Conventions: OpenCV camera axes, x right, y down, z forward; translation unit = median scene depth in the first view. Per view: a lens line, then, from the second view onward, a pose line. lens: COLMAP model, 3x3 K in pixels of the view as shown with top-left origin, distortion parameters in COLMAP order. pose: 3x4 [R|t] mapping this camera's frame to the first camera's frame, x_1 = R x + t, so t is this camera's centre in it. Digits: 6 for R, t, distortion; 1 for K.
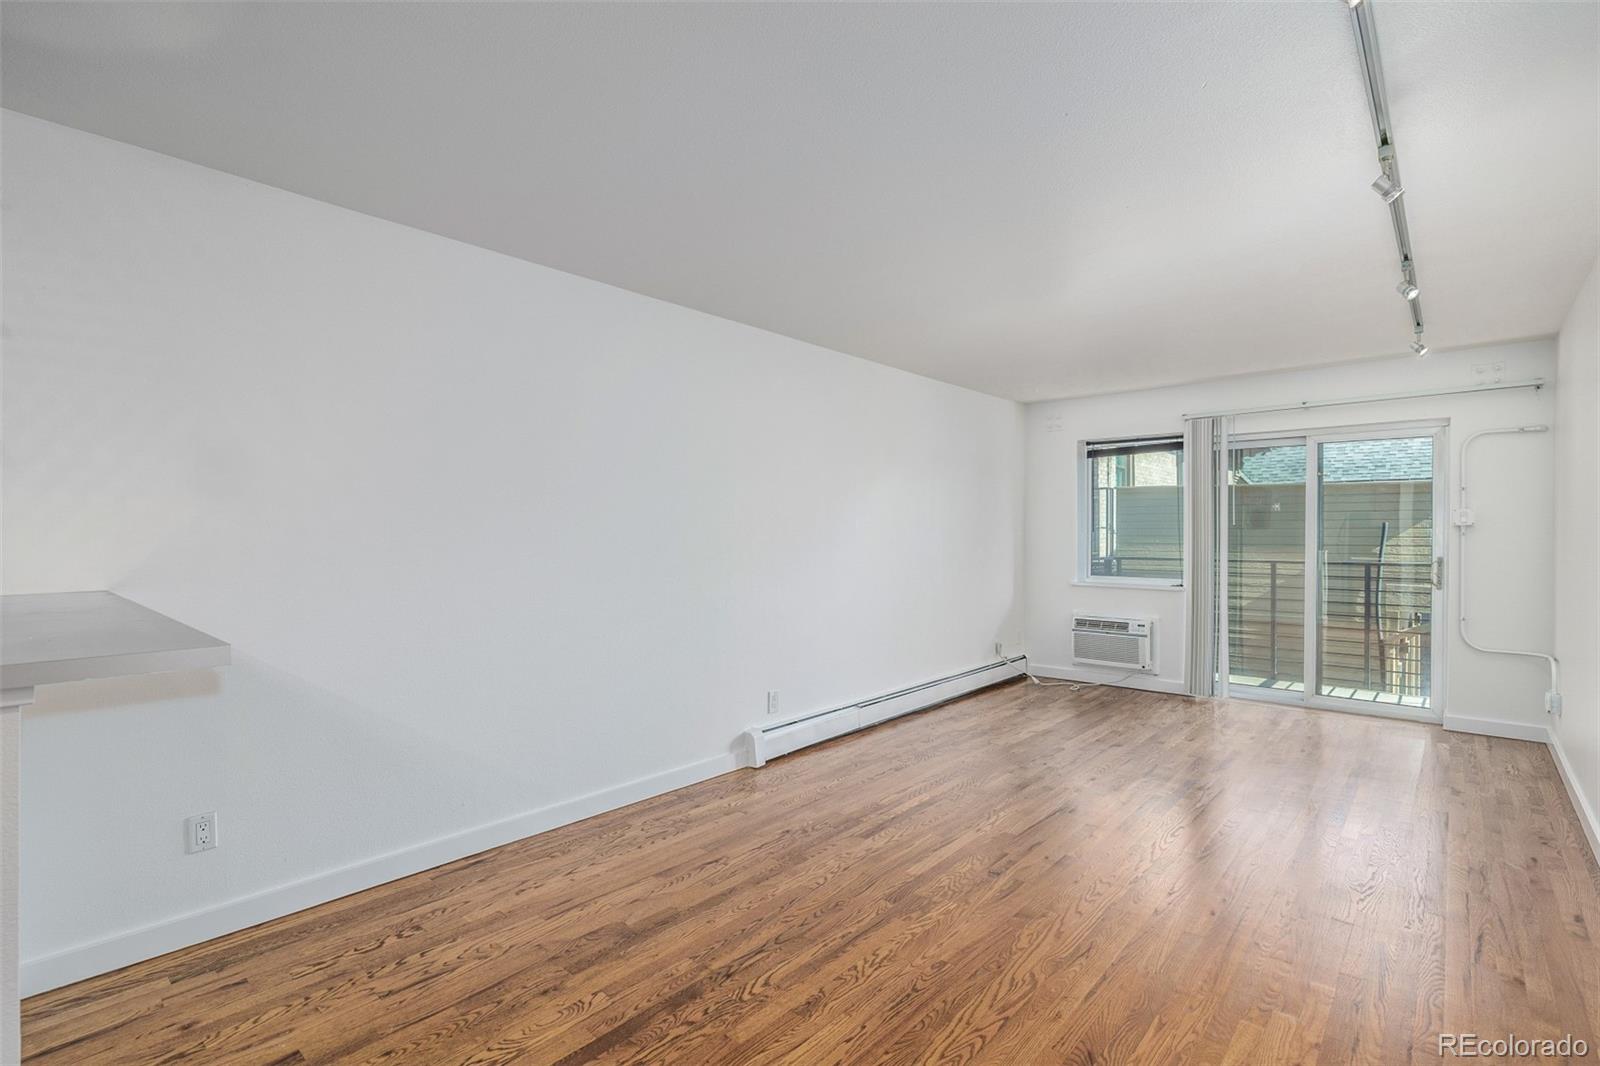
lens RADIAL K [[735.2, 0, 800.0], [0, 735.2, 533.0], [0, 0, 1]] dist [-0.002408, 0.000076]
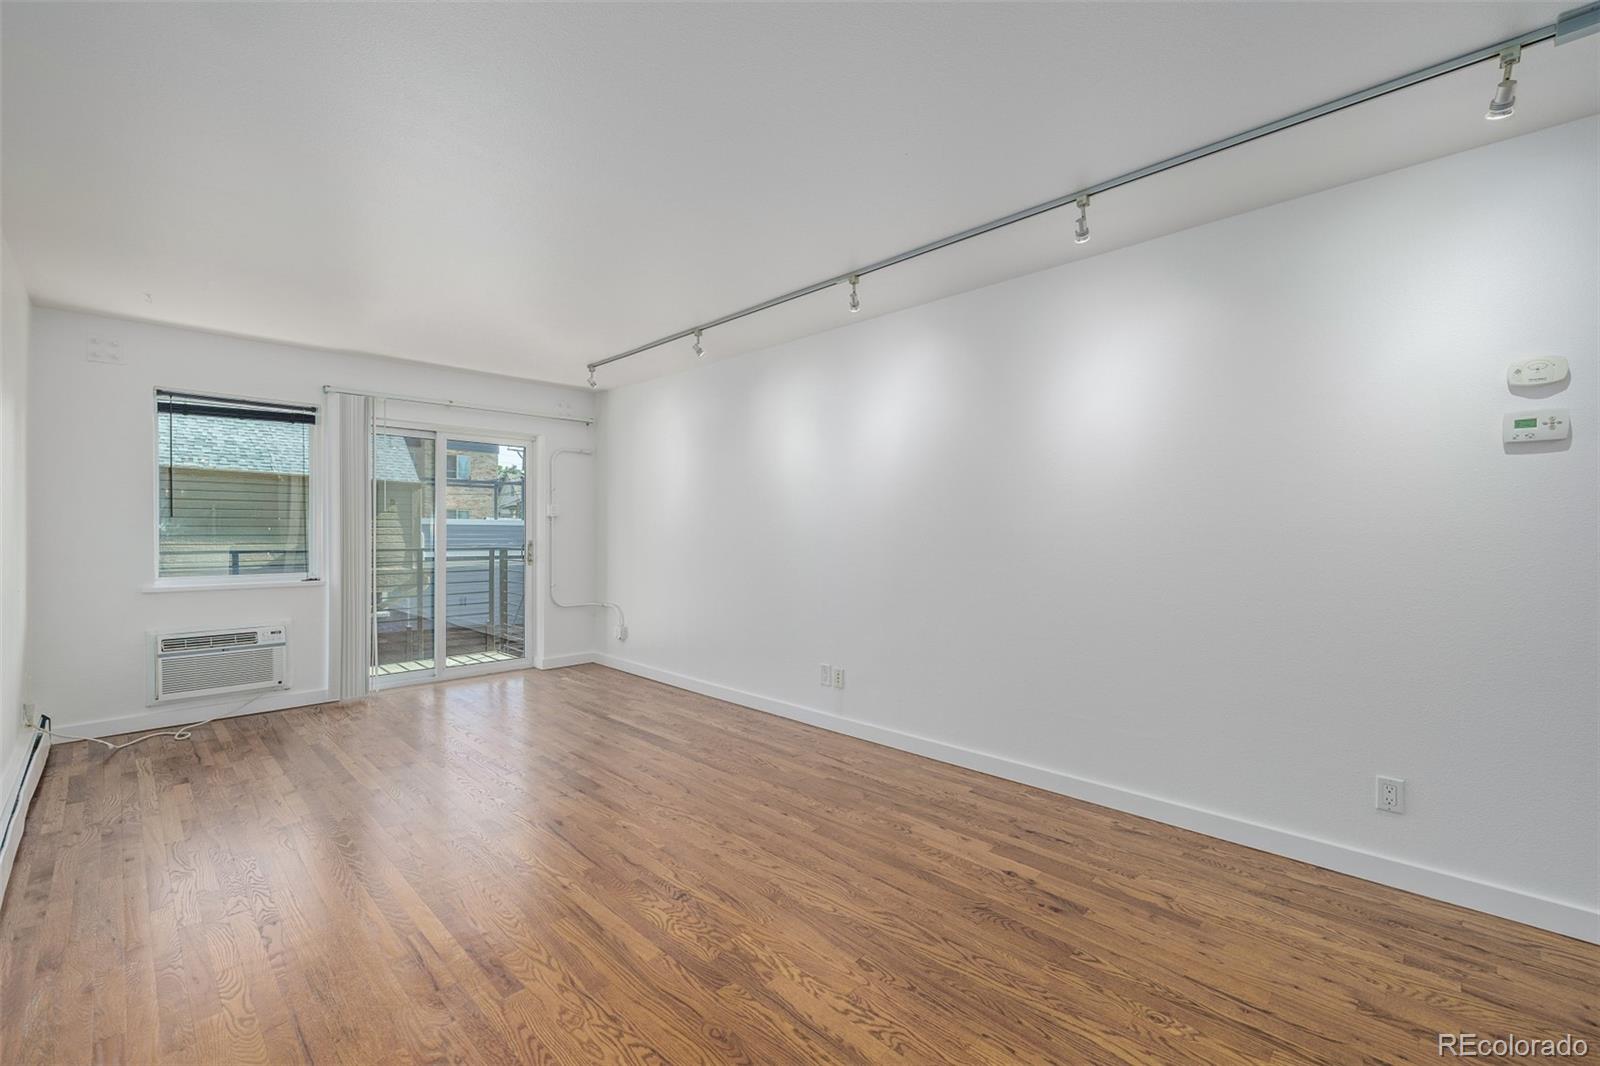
lens RADIAL K [[676.0, 0, 785.7], [0, 676.0, 534.1], [0, 0, 1]] dist [0.010536, -0.000201]
pose [[0.056516, -0.008073, 0.998369, -0.281369], [-0.005482, 0.999950, 0.008396, 0.008103], [-0.998387, -0.005948, 0.056469, 0.428011]]
